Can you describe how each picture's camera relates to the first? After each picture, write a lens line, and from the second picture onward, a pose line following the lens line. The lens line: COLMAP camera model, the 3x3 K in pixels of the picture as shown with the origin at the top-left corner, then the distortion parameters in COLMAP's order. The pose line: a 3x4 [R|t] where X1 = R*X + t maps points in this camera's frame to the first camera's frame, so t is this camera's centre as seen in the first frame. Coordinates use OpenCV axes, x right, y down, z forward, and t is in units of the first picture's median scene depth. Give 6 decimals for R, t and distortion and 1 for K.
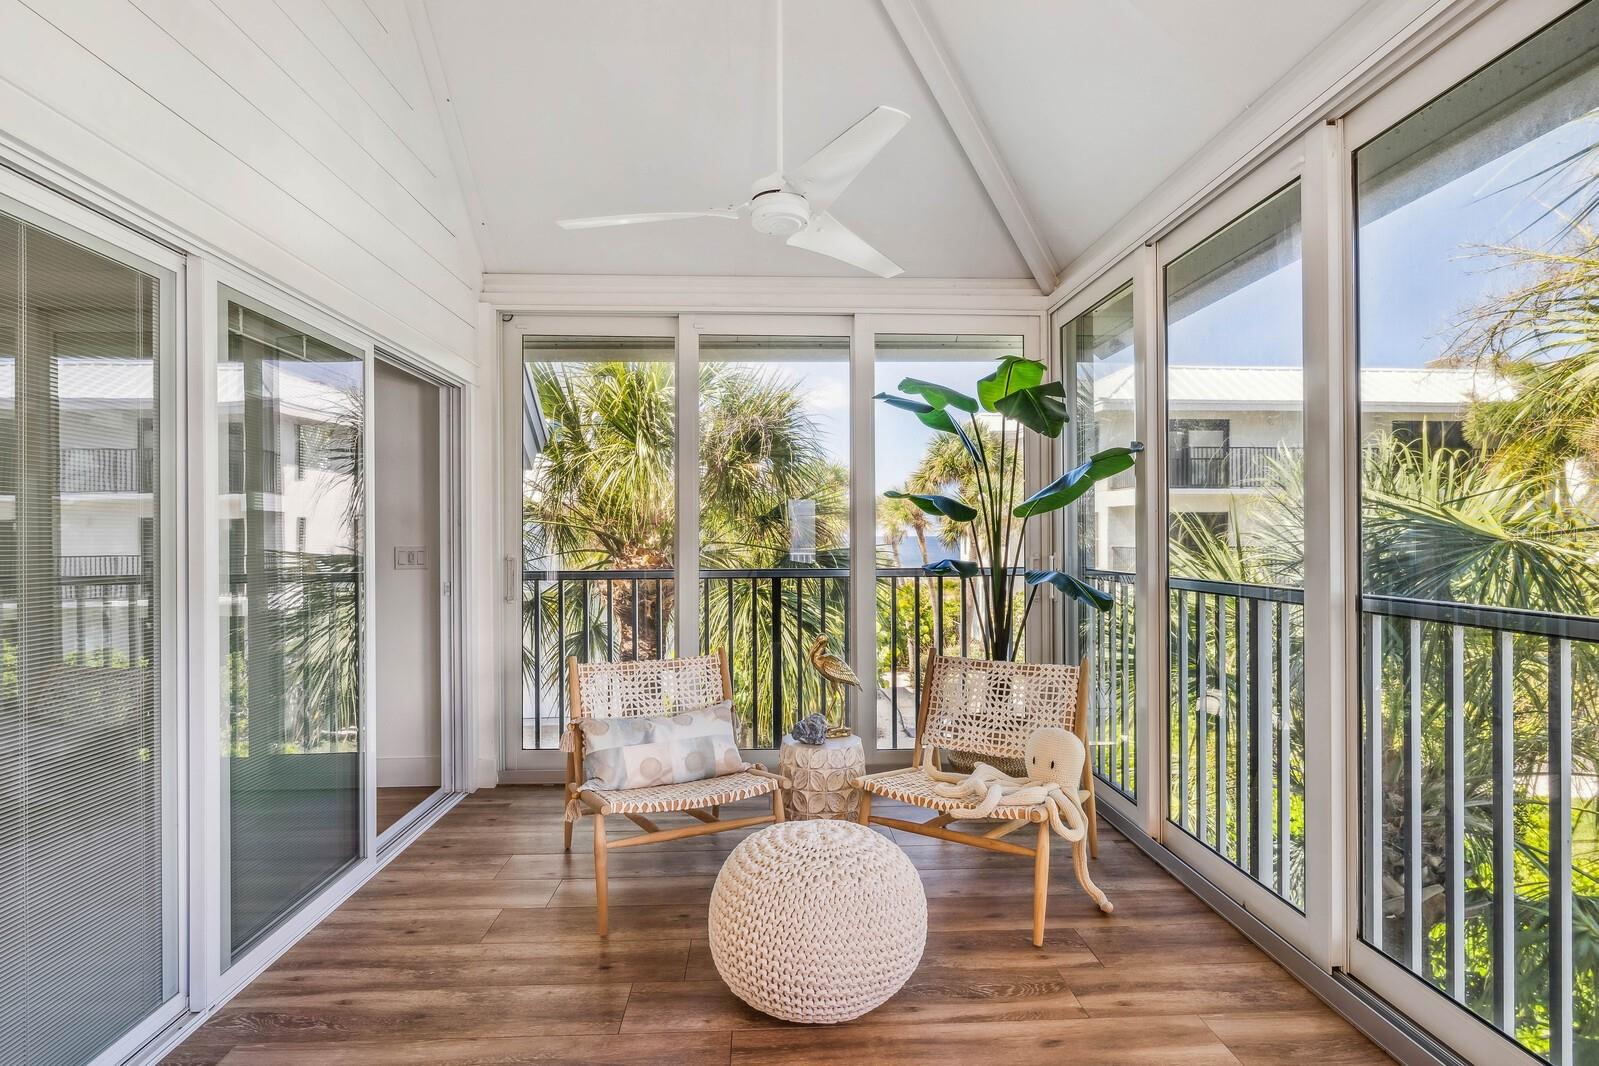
lens RADIAL K [[778.0, 0, 799.5], [0, 778.0, 533.0], [0, 0, 1]] dist [-0.011125, -0.000526]
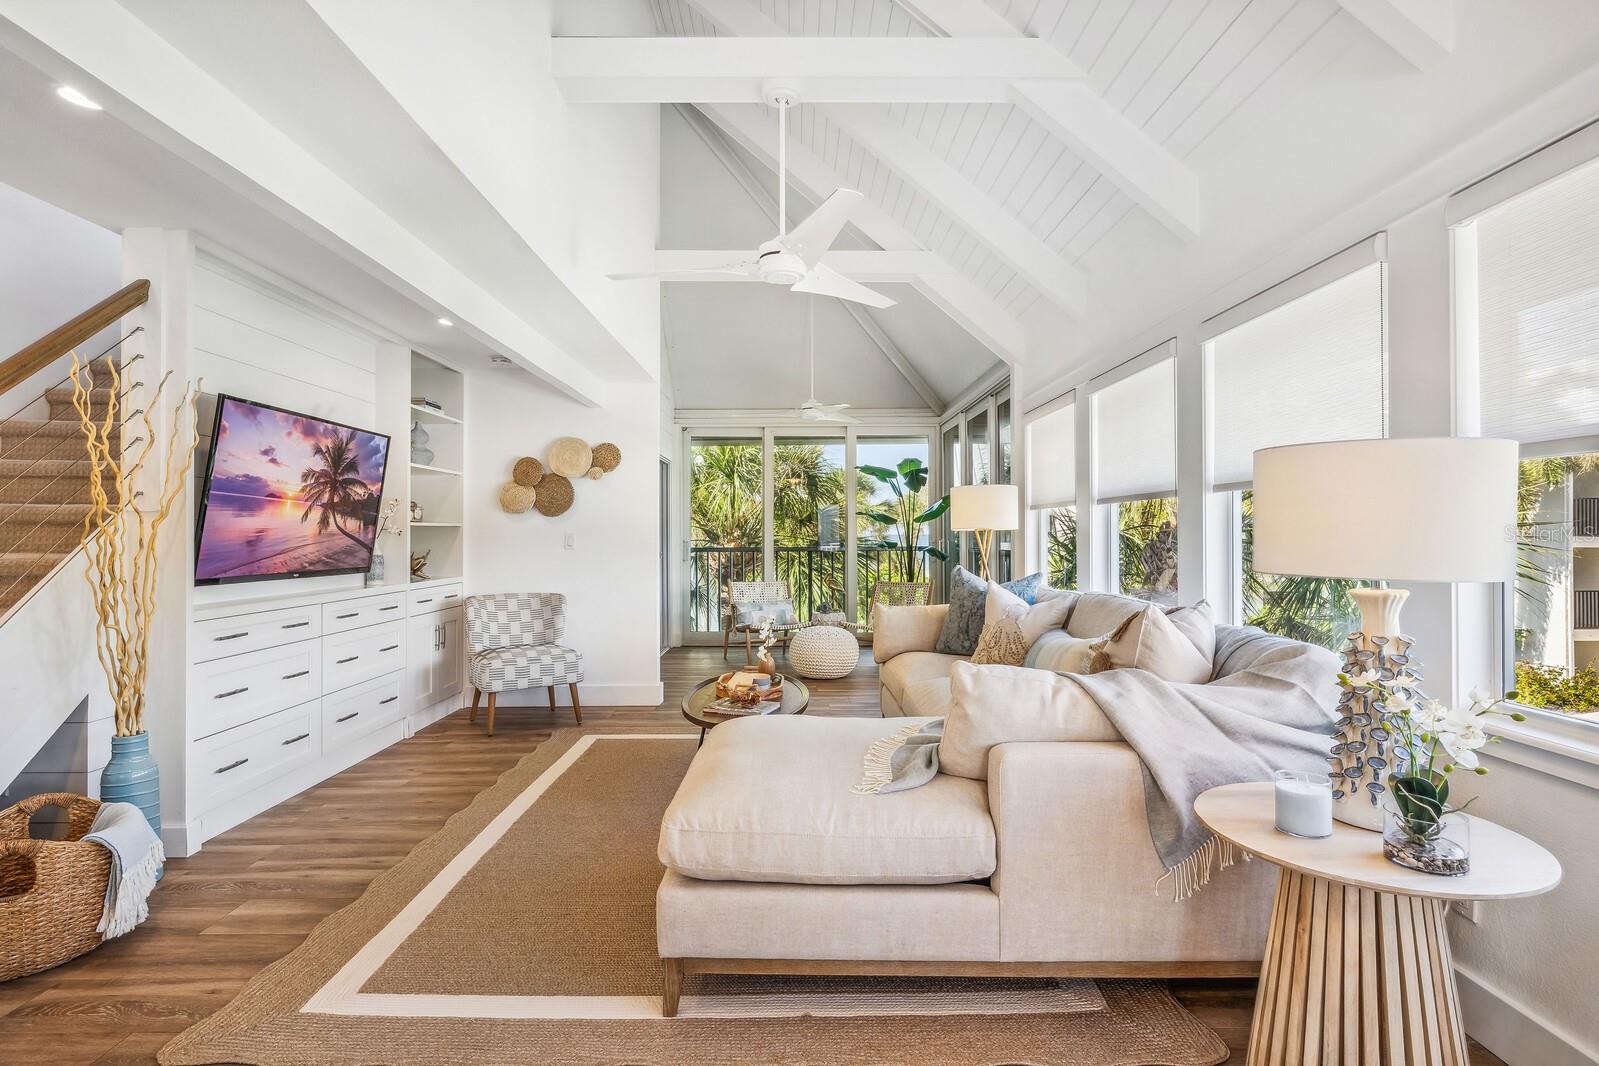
lens RADIAL K [[778.0, 0, 799.5], [0, 778.0, 533.0], [0, 0, 1]] dist [-0.011125, -0.000526]
pose [[0.999424, 0.004233, -0.033664, 0.010176], [-0.004310, 0.999988, -0.002220, 0.014777], [0.033654, 0.002364, 0.999431, -1.055920]]
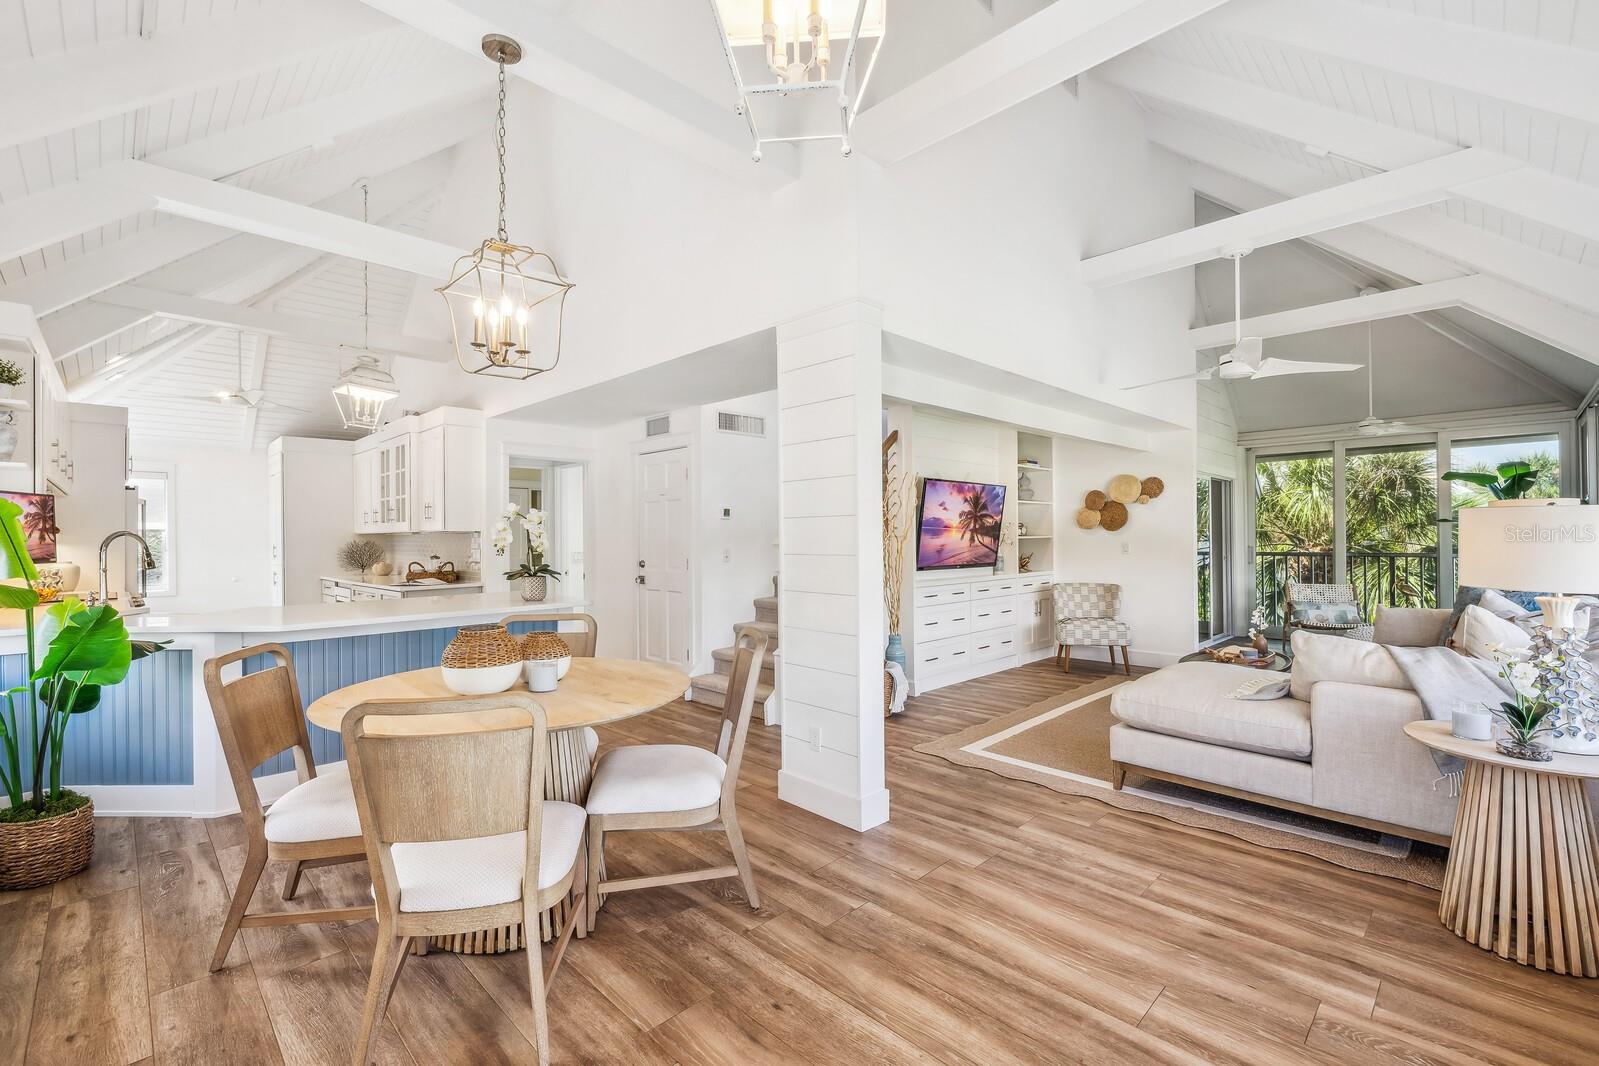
lens RADIAL K [[698.2, 0, 799.5], [0, 698.2, 533.0], [0, 0, 1]] dist [0.008473, -0.000007]
pose [[0.669430, -0.004079, -0.742864, 0.306117], [0.005449, 0.999985, -0.000581, -0.012576], [0.742855, -0.003659, 0.669442, -1.468405]]
